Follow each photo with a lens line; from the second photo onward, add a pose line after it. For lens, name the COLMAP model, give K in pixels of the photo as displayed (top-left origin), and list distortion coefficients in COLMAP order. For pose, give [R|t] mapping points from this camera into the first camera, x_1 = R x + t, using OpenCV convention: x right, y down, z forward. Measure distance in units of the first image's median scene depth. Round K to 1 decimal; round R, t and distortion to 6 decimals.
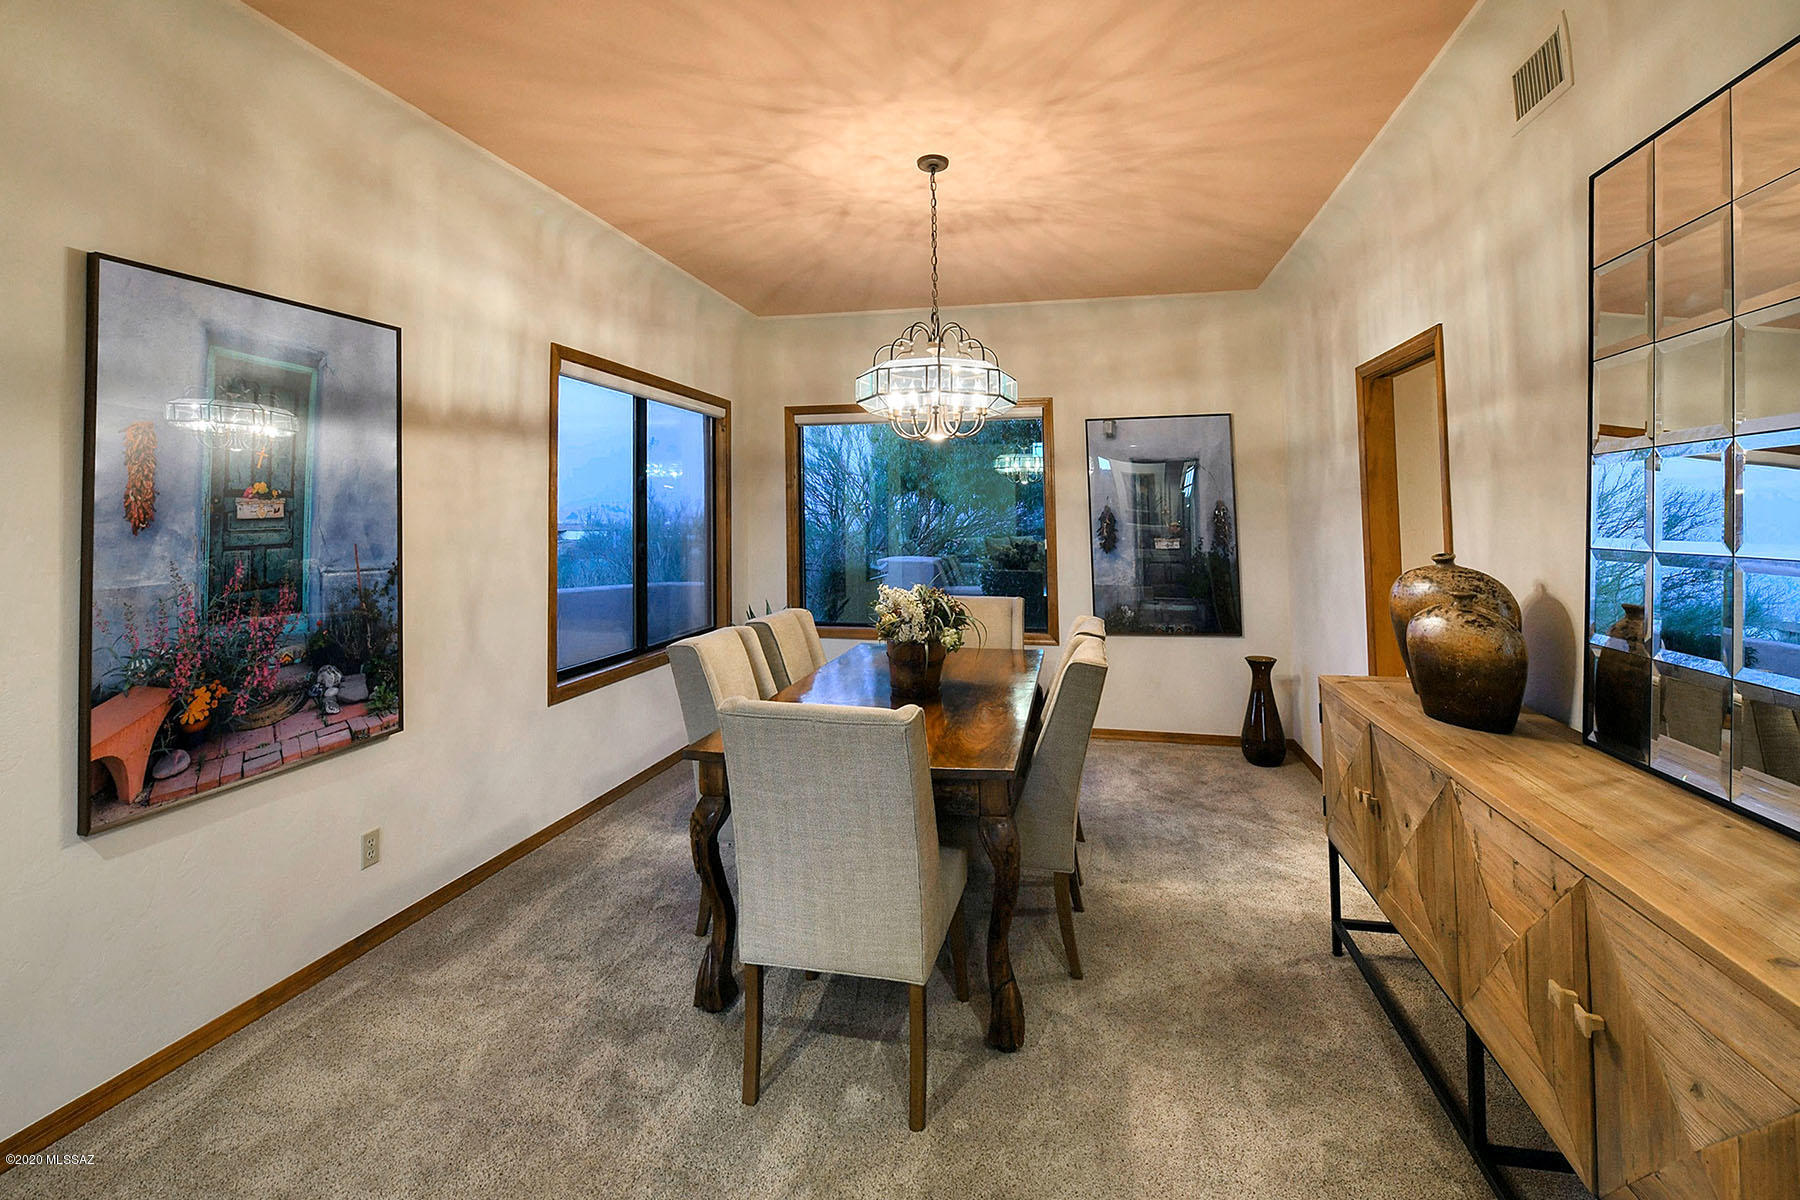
lens RADIAL K [[700.1, 0, 894.0], [0, 700.1, 514.1], [0, 0, 1]] dist [0.000541, -0.000169]
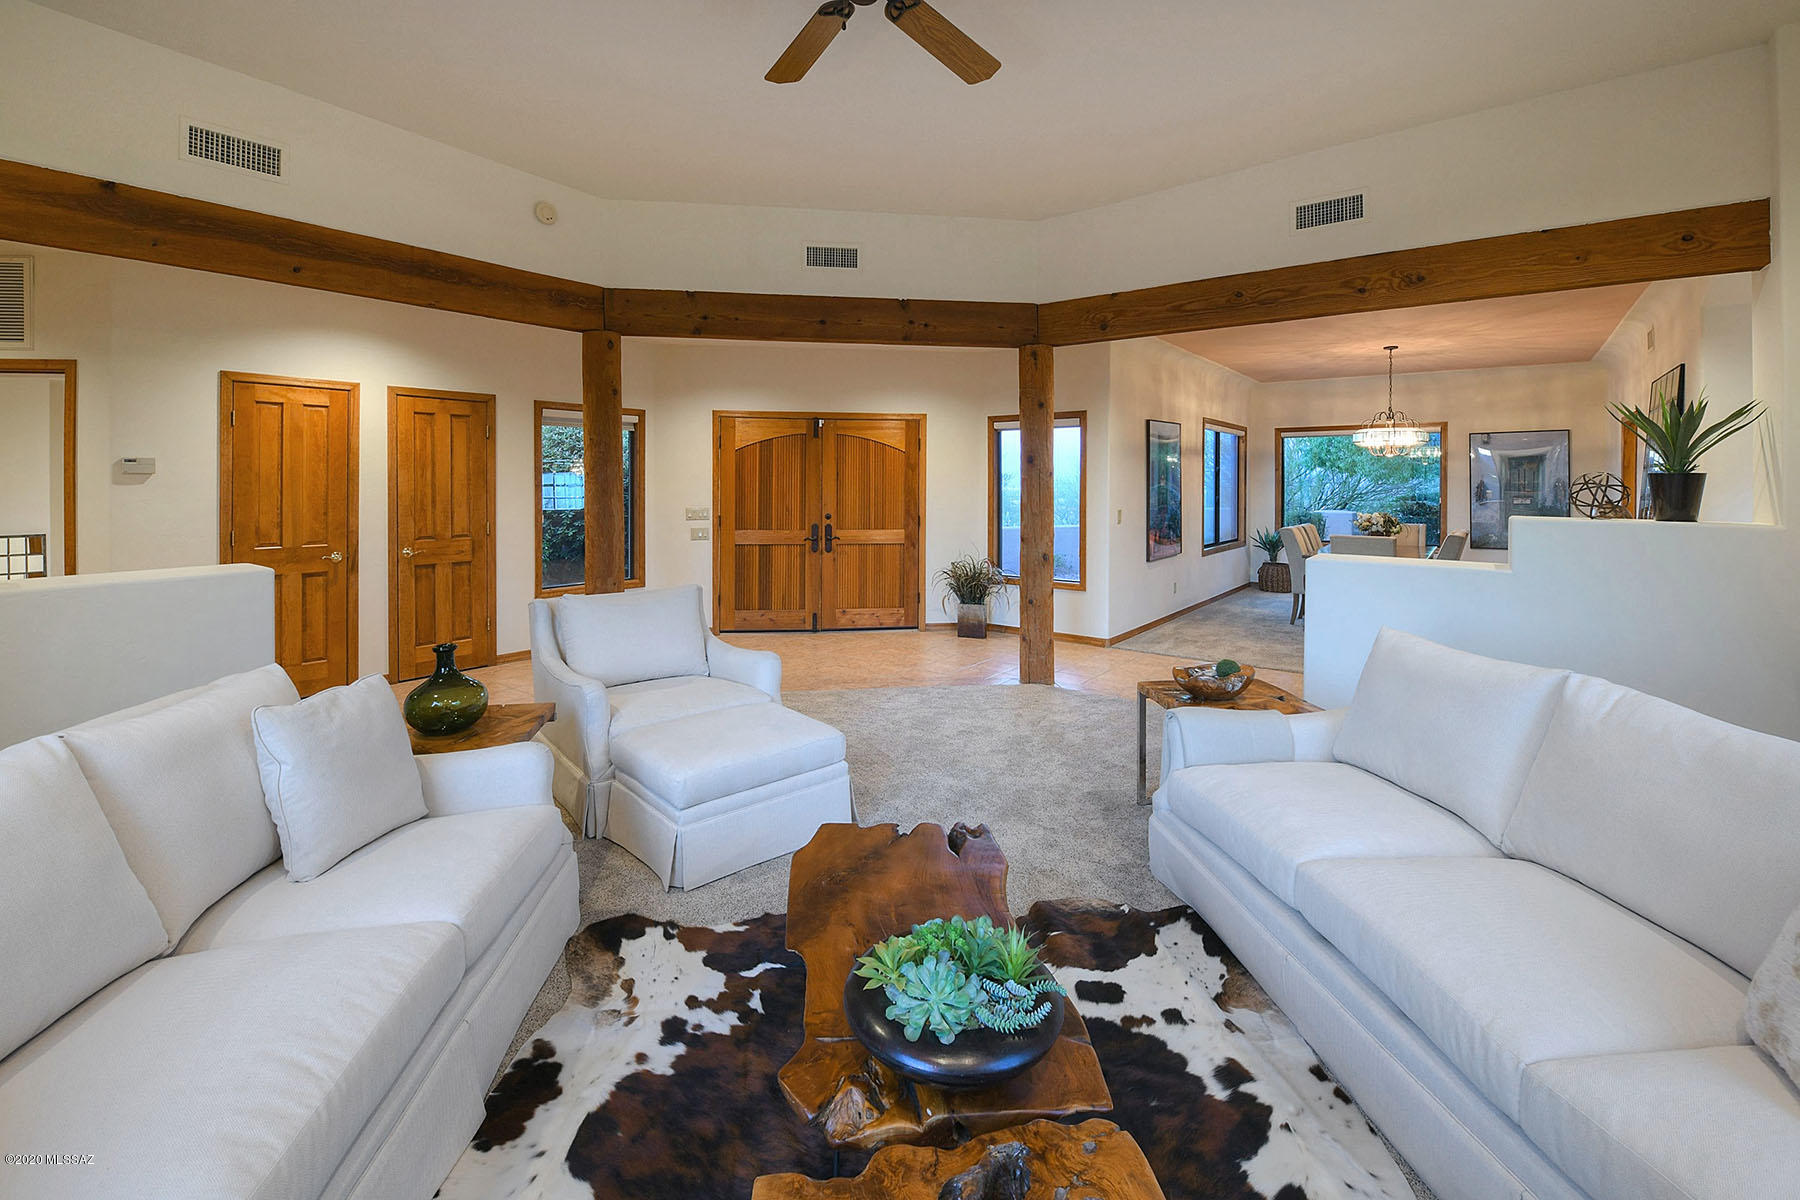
lens RADIAL K [[700.1, 0, 894.0], [0, 700.1, 514.1], [0, 0, 1]] dist [0.000541, -0.000169]
pose [[0.899243, 0.021927, -0.436900, -0.275698], [-0.002306, 0.998967, 0.045389, -0.002746], [0.437444, -0.039808, 0.898364, -1.316479]]
